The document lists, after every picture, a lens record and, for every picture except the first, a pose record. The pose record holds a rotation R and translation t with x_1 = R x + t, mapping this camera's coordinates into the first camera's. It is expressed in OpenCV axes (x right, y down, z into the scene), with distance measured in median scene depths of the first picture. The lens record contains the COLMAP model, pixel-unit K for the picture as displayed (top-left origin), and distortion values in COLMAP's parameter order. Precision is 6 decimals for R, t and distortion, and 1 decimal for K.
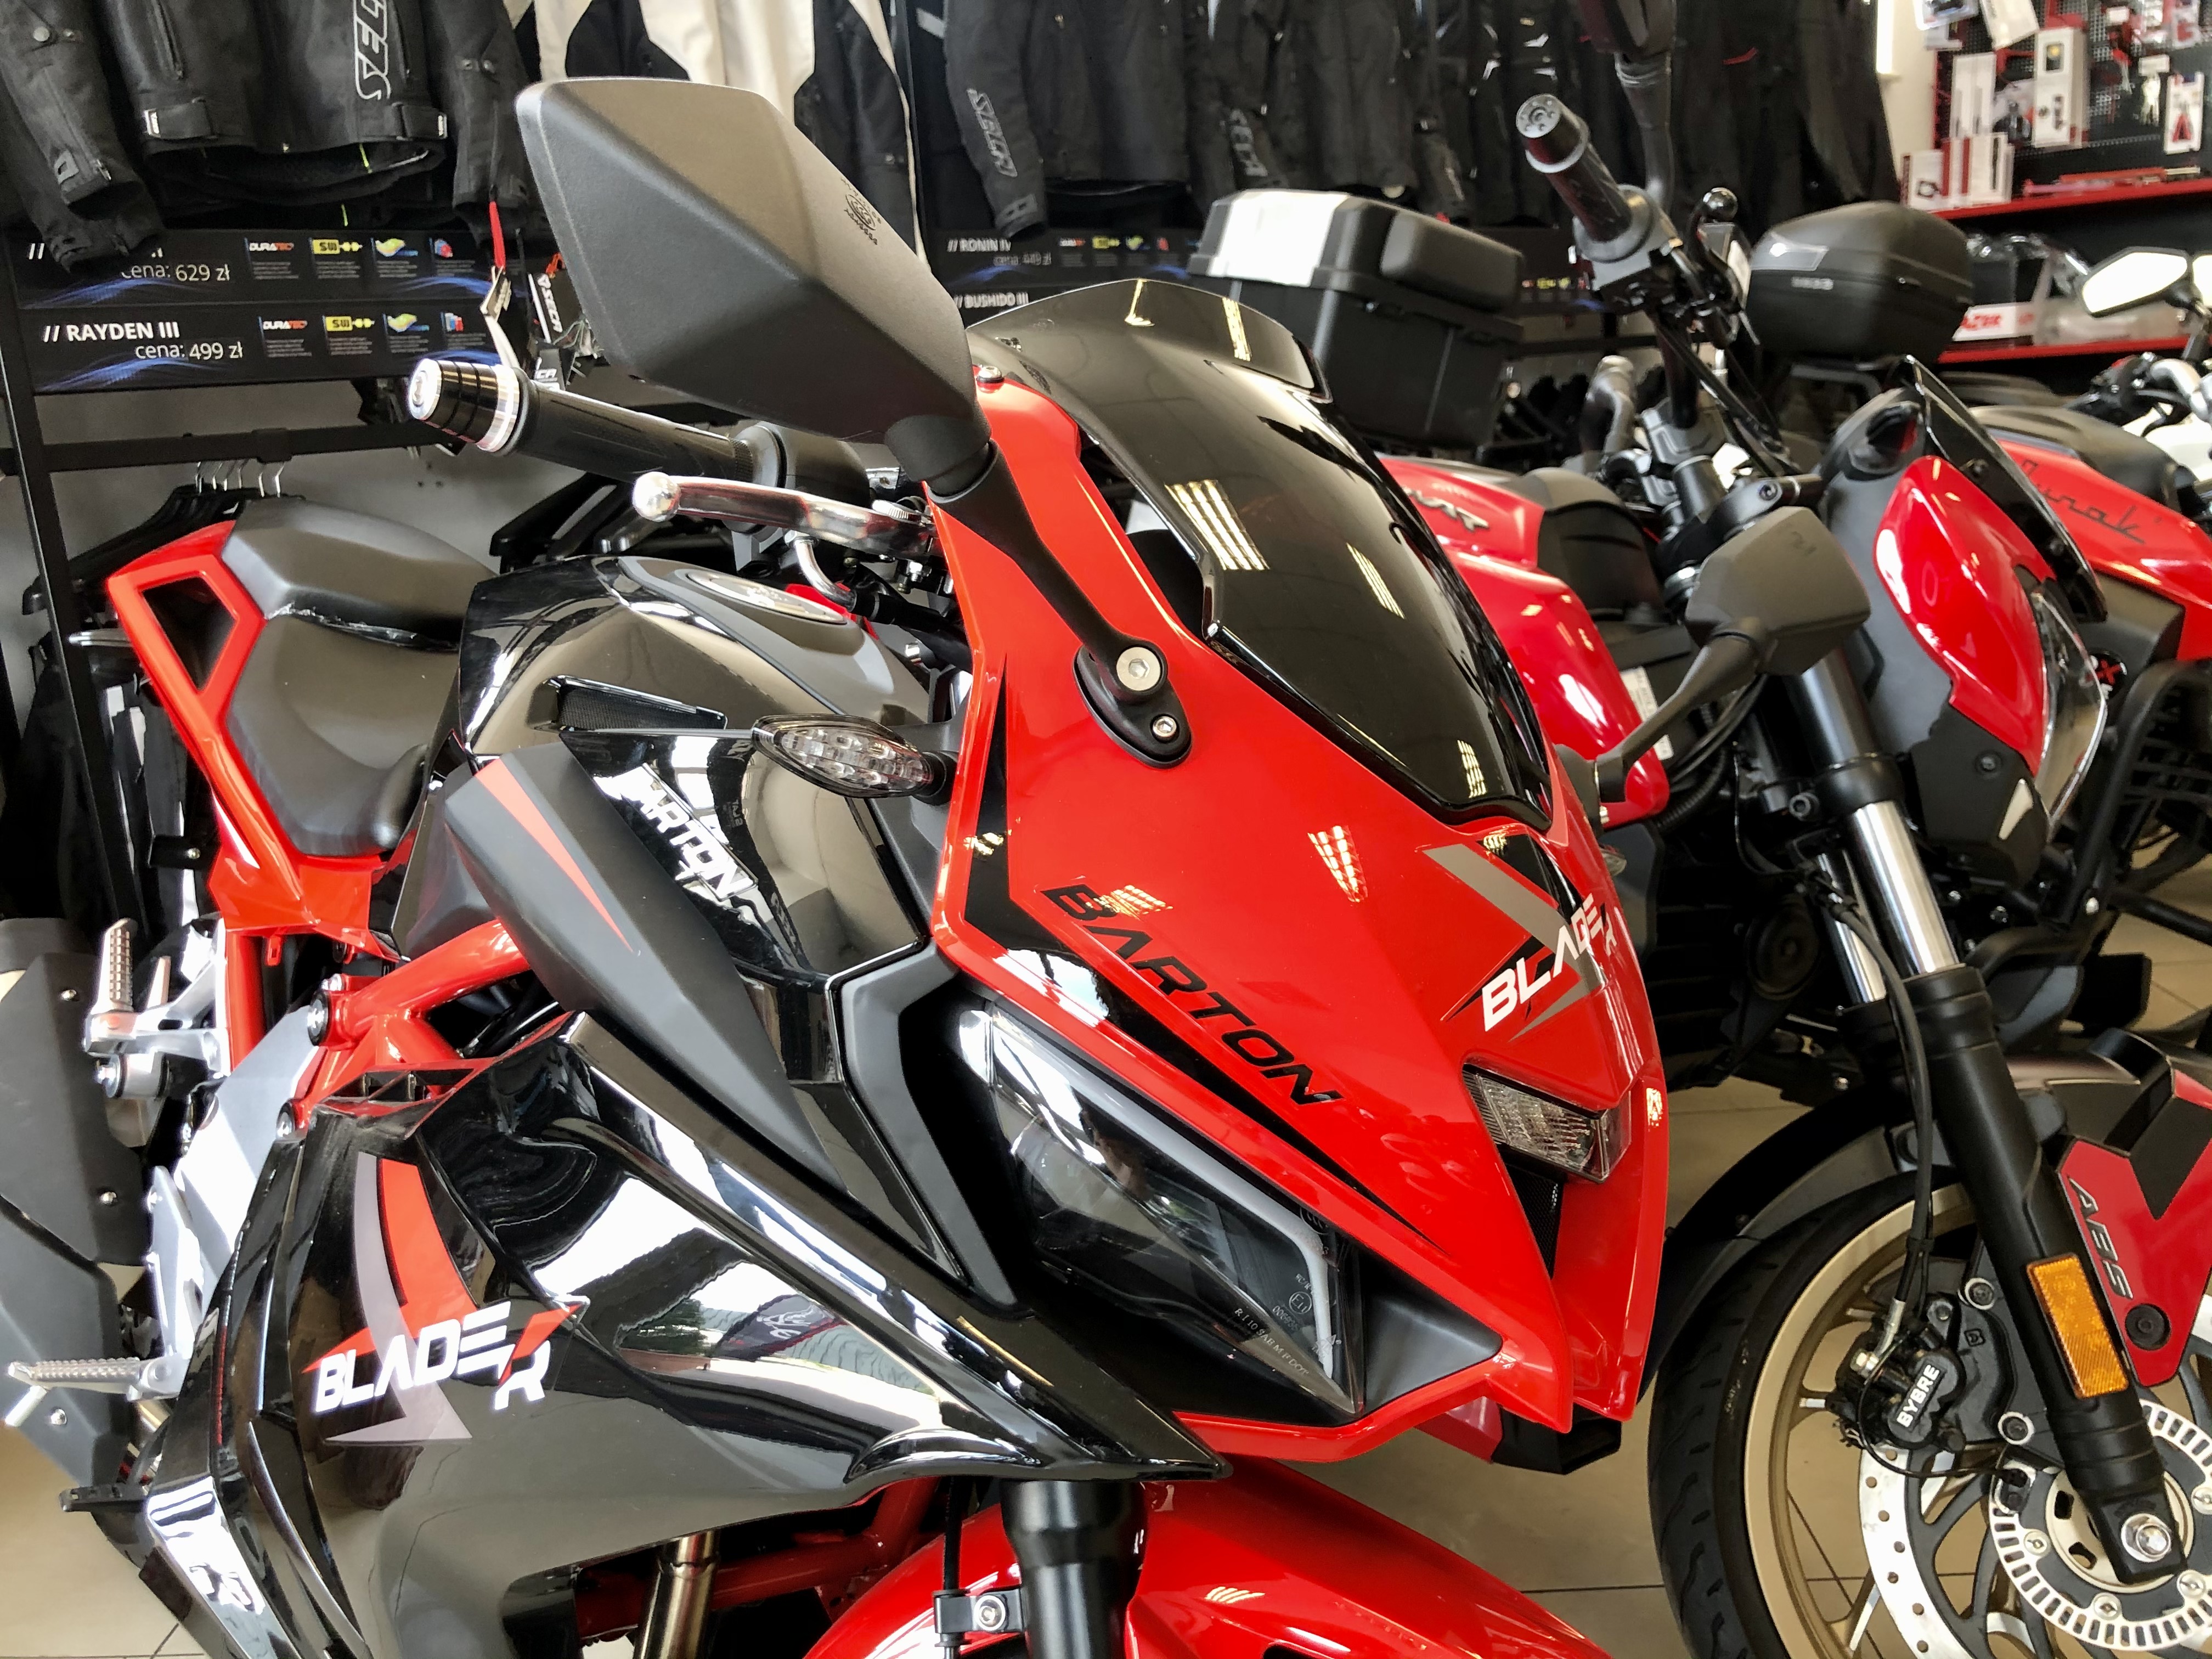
lens RADIAL K [[1811.5, 0, 1105.9], [0, 1811.5, 837.3], [0, 0, 1]] dist [0.008919, -0.011674]
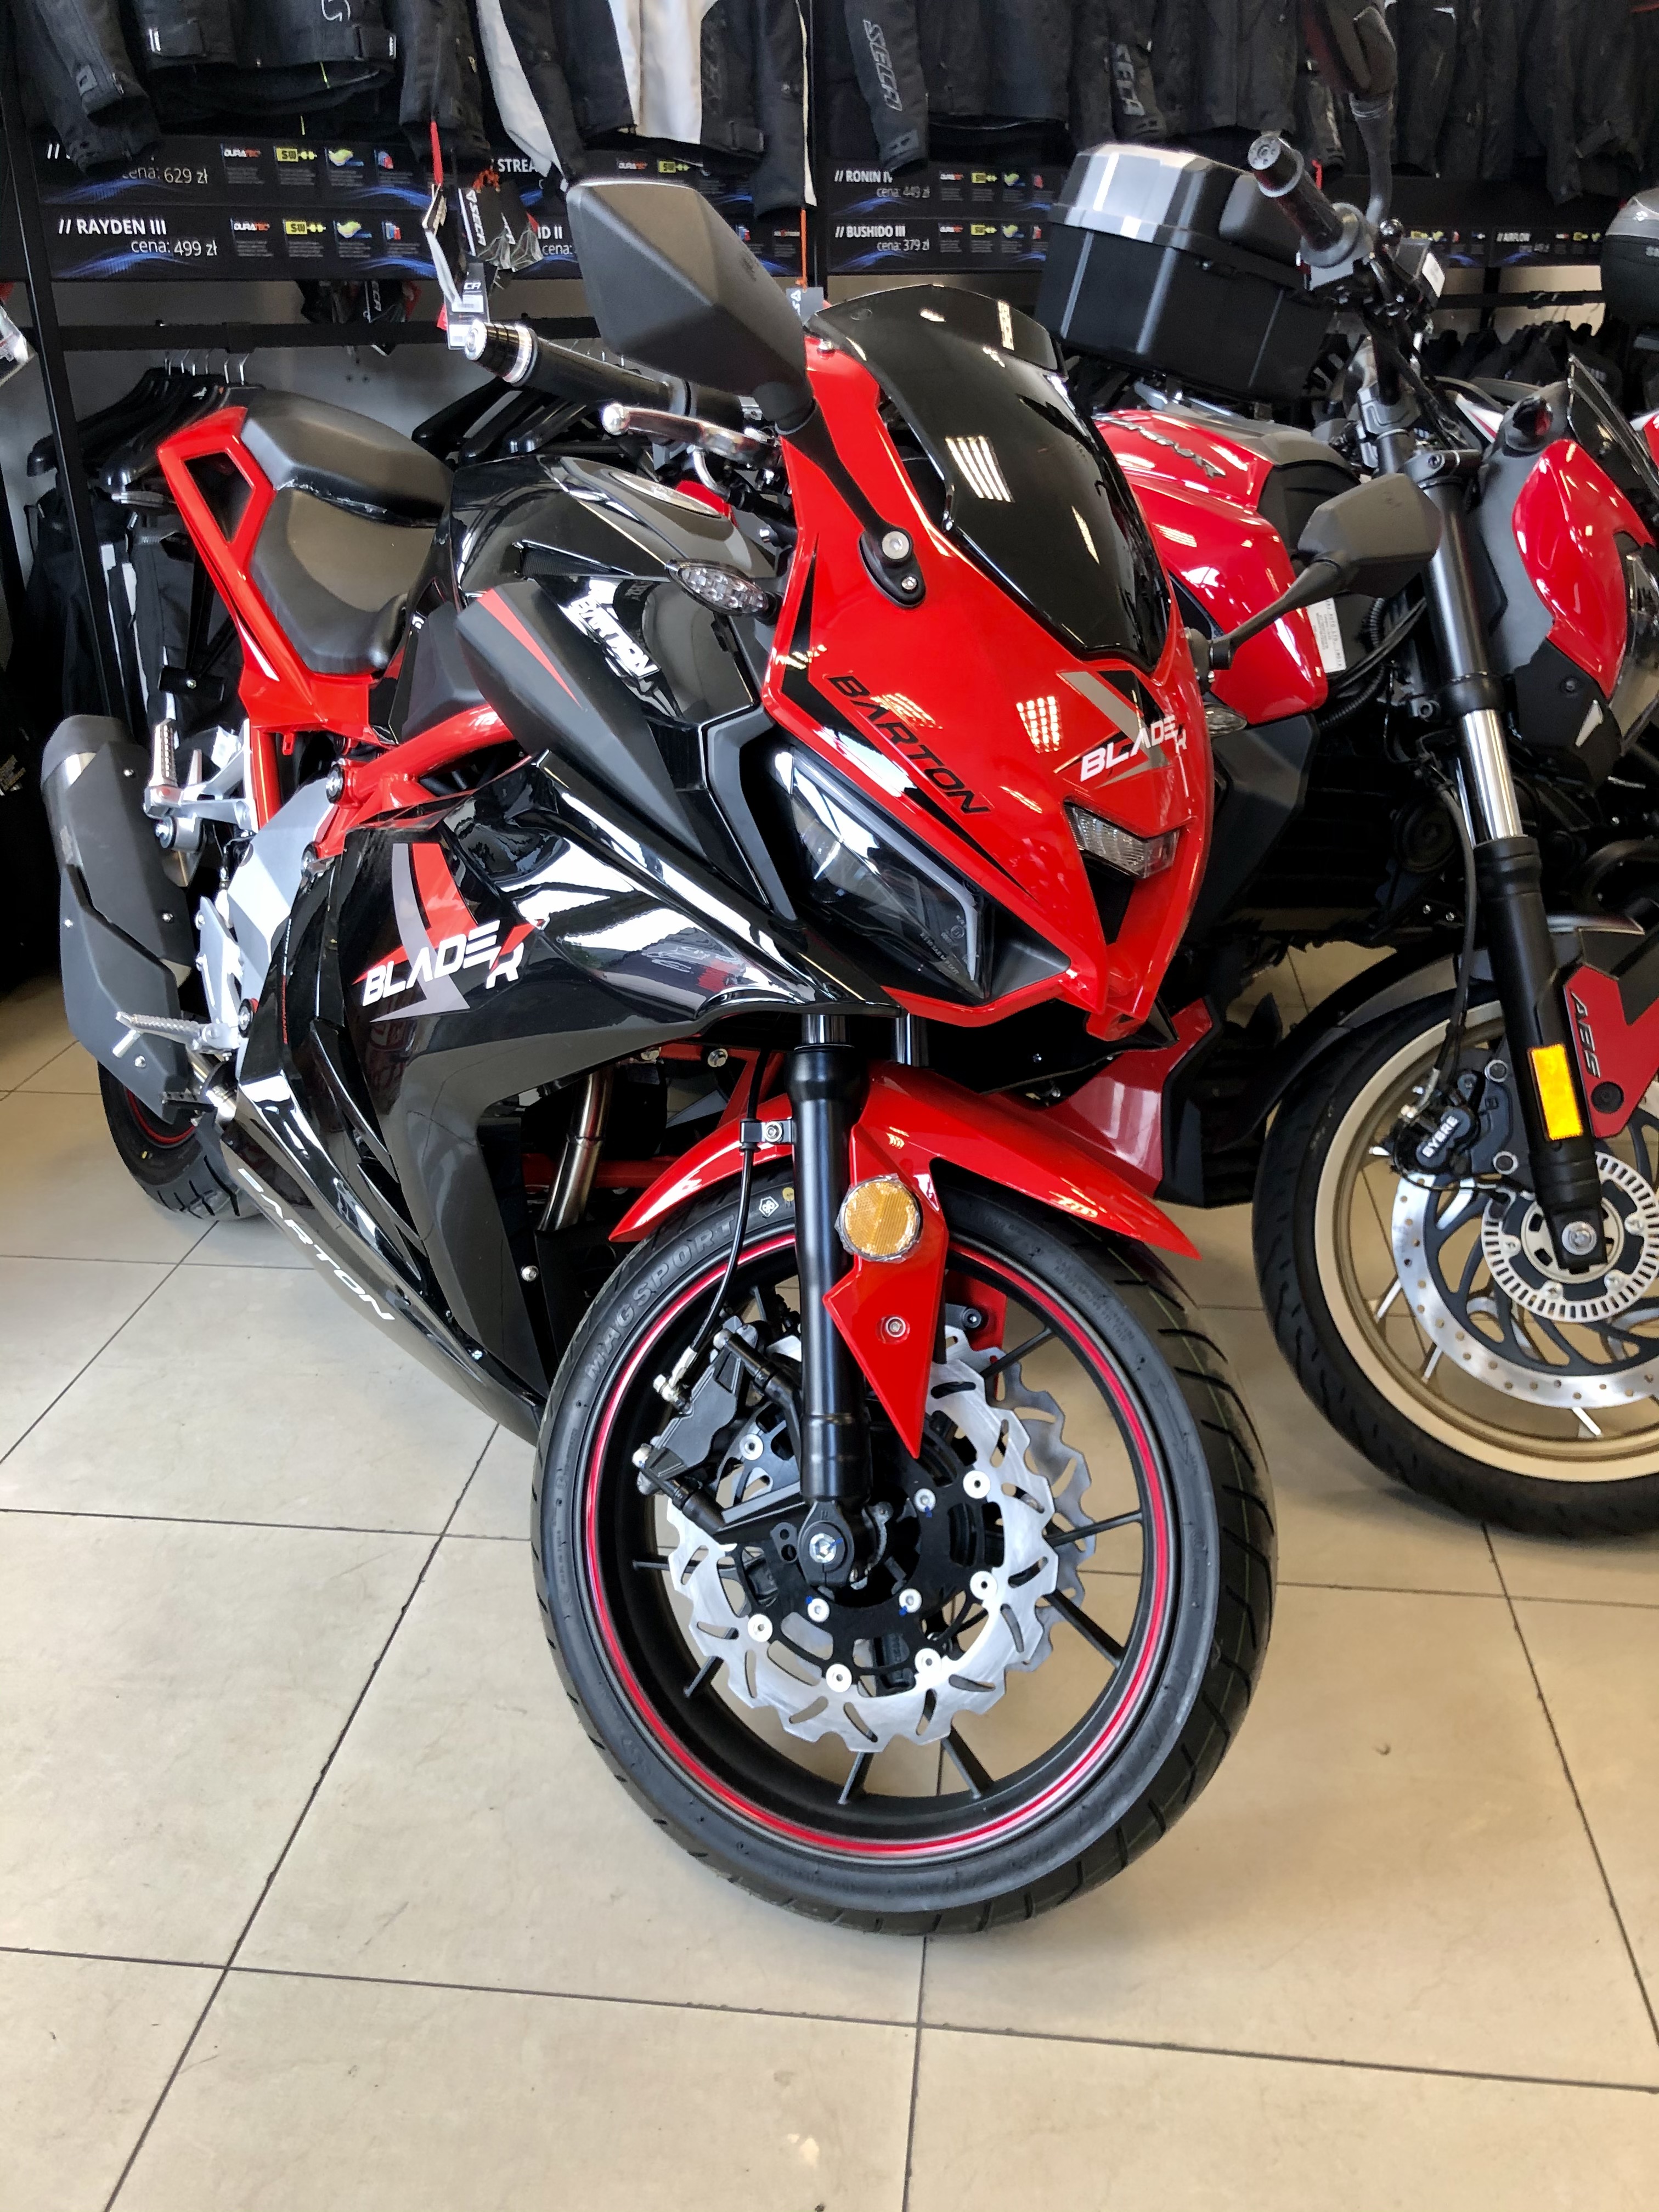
lens RADIAL K [[1805.4, 0, 836.7], [0, 1805.4, 1100.0], [0, 0, 1]] dist [0.016700, -0.002051]
pose [[0.994845, 0.084319, -0.056337, 0.048489], [-0.073326, 0.981884, 0.174717, 0.057883], [0.070049, -0.169686, 0.983006, -0.350119]]
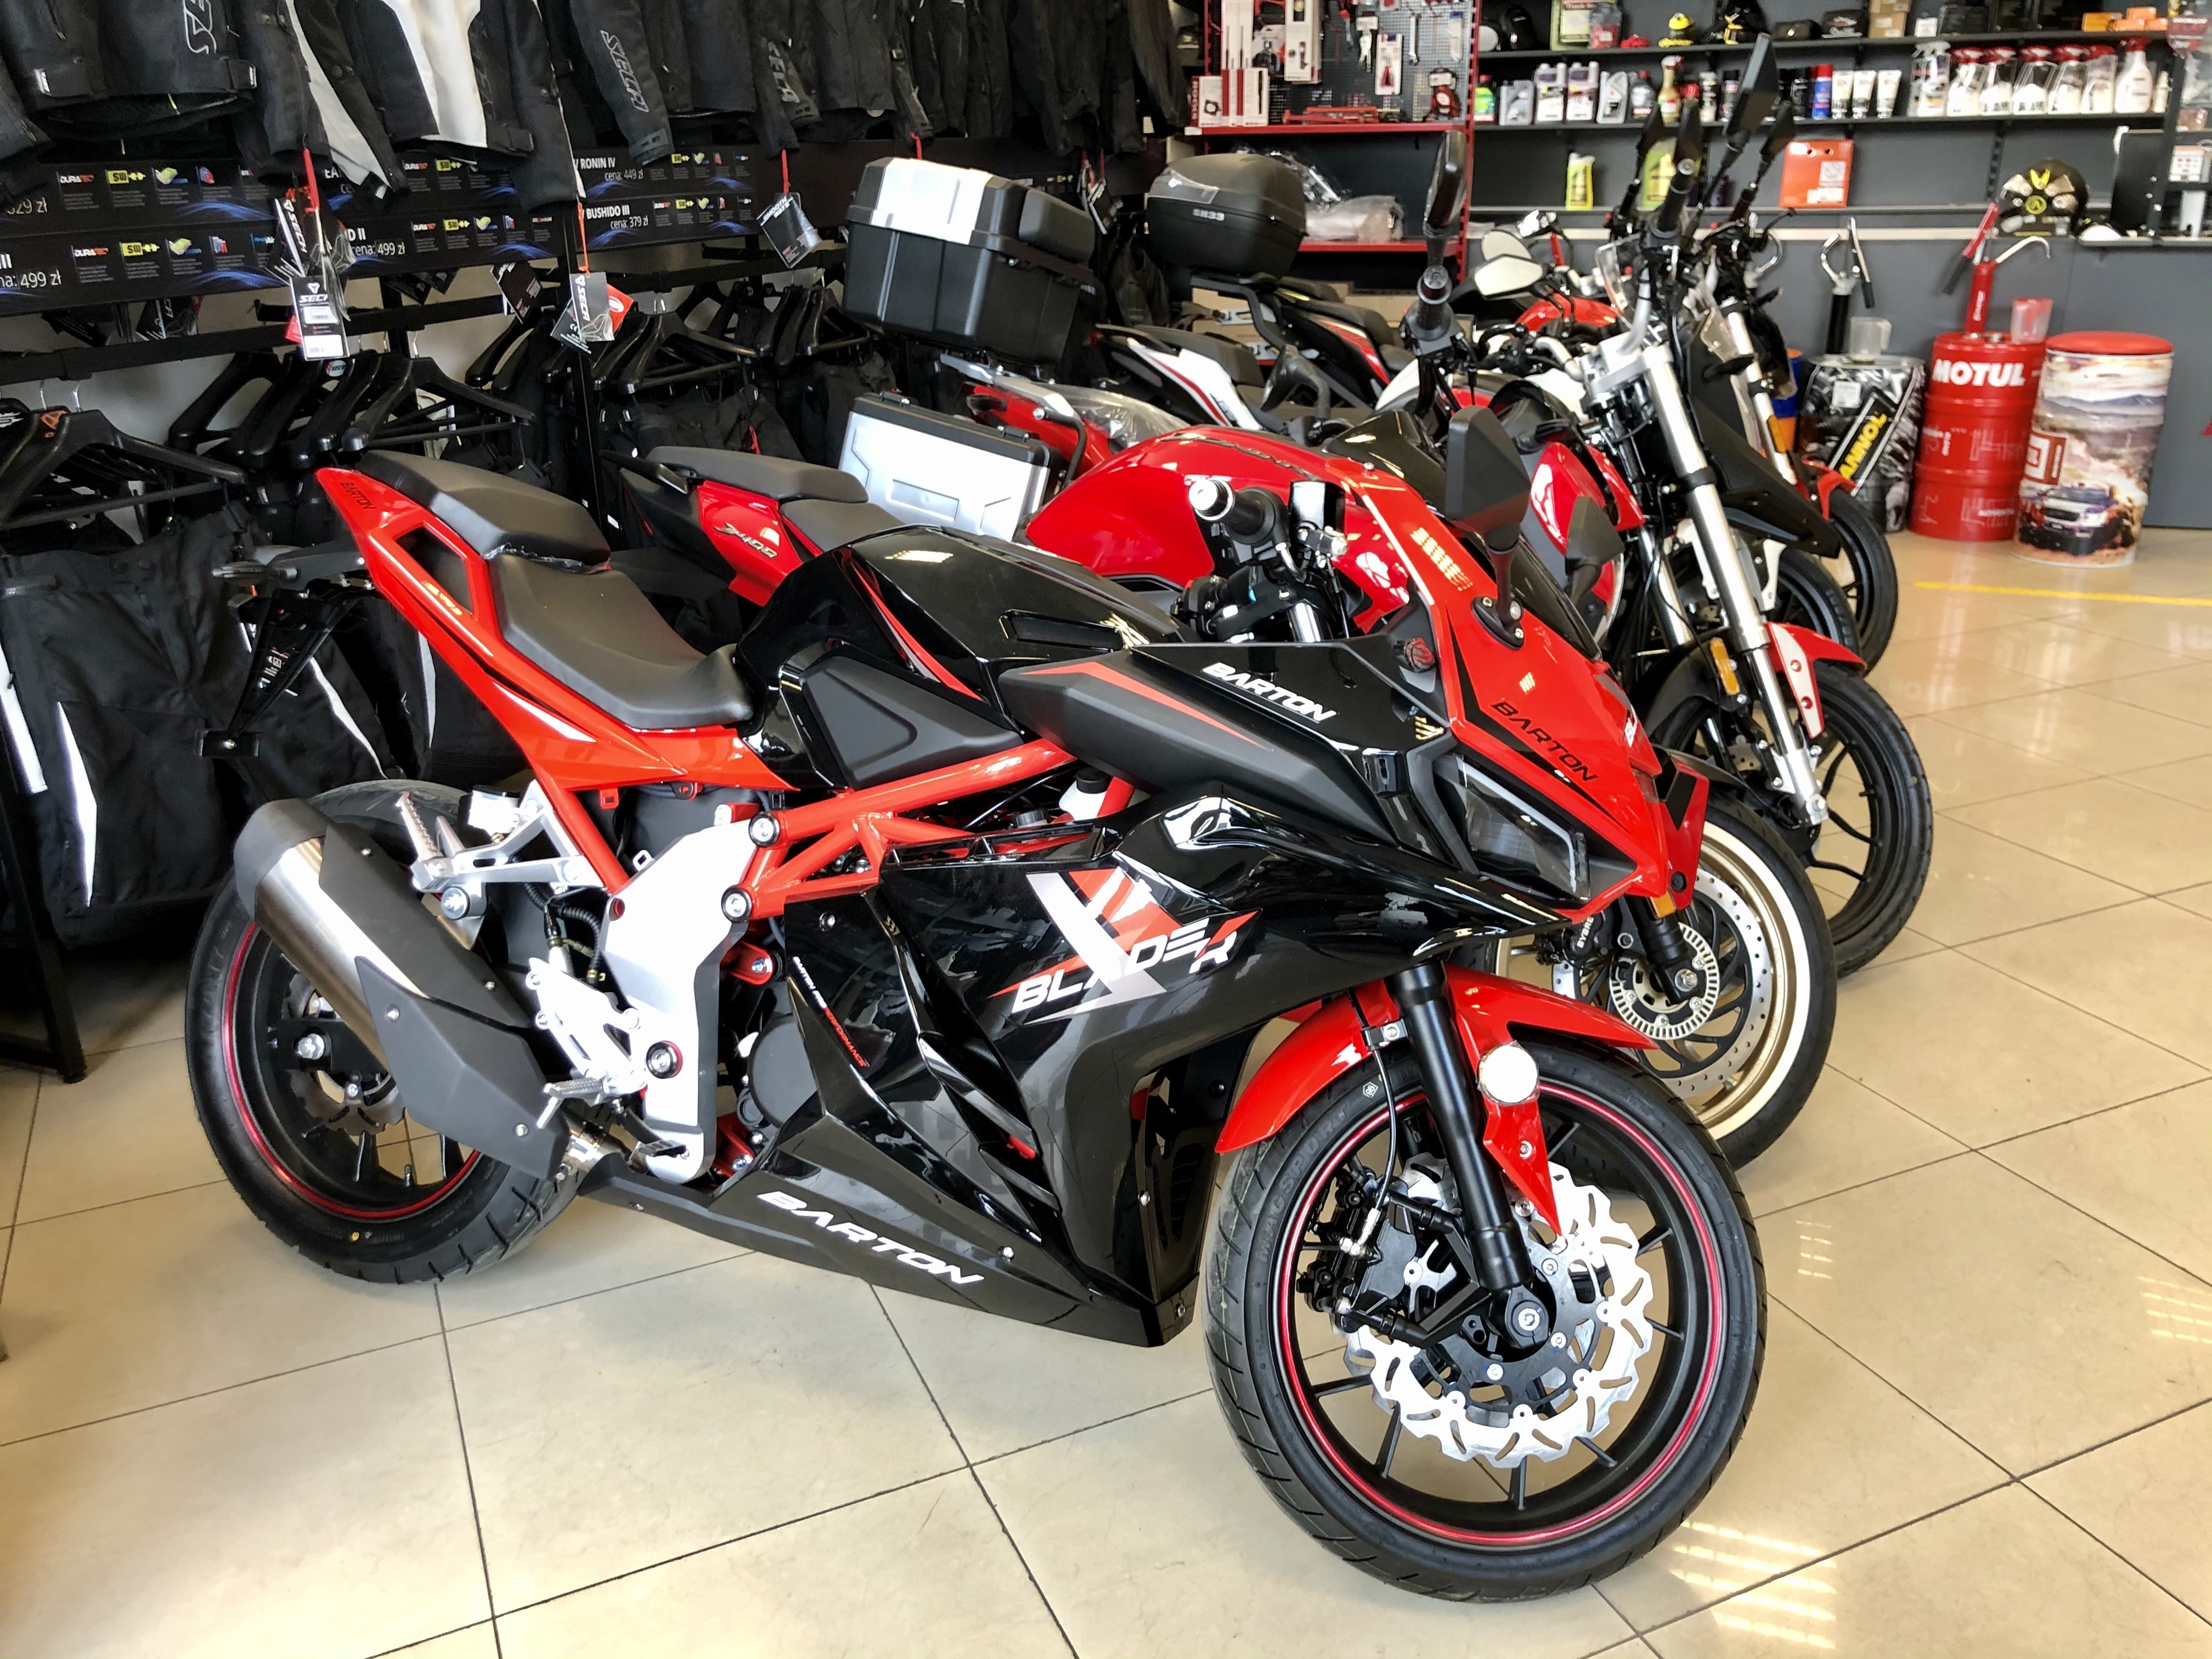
lens RADIAL K [[1811.5, 0, 1105.9], [0, 1811.5, 837.3], [0, 0, 1]] dist [0.008919, -0.011674]
pose [[0.898053, -0.106462, 0.426810, -0.724205], [0.060990, 0.991035, 0.118869, -0.051865], [-0.435639, -0.080720, 0.896495, -0.455096]]
